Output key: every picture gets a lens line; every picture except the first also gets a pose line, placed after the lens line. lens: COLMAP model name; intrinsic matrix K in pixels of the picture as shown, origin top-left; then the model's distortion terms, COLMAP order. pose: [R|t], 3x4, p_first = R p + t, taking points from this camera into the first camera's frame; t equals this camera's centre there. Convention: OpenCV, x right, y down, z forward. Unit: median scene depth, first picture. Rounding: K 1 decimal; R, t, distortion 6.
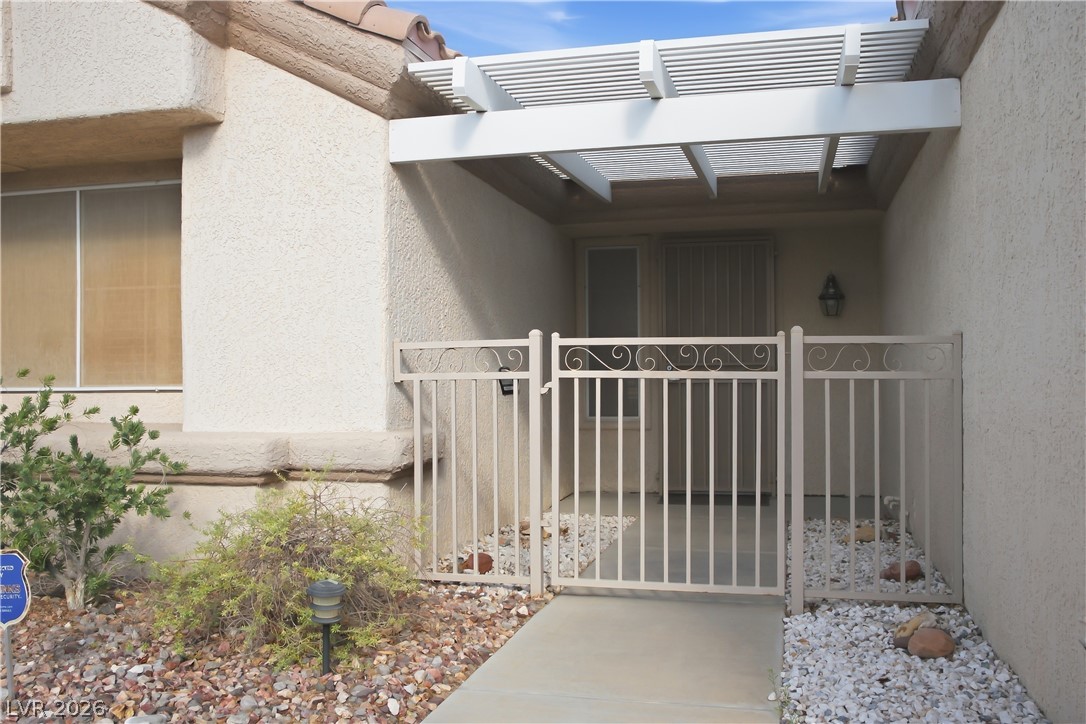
lens RADIAL K [[1002.6, 0, 542.9], [0, 1002.6, 364.2], [0, 0, 1]] dist [-0.017571, 0.000000]
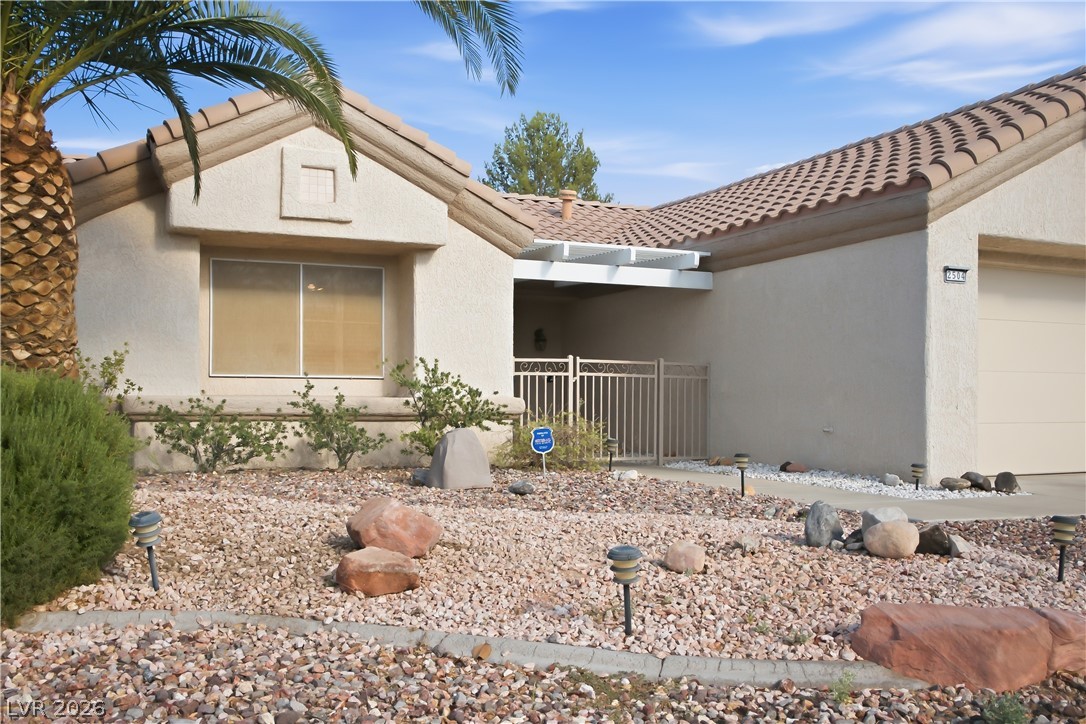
lens RADIAL K [[1002.6, 0, 533.5], [0, 1002.6, 369.9], [0, 0, 1]] dist [-0.017571, 0.000000]
pose [[0.765259, 0.029126, 0.643063, -1.624485], [-0.019492, 0.999566, -0.022077, 0.055846], [-0.643427, 0.004360, 0.765495, -0.781538]]
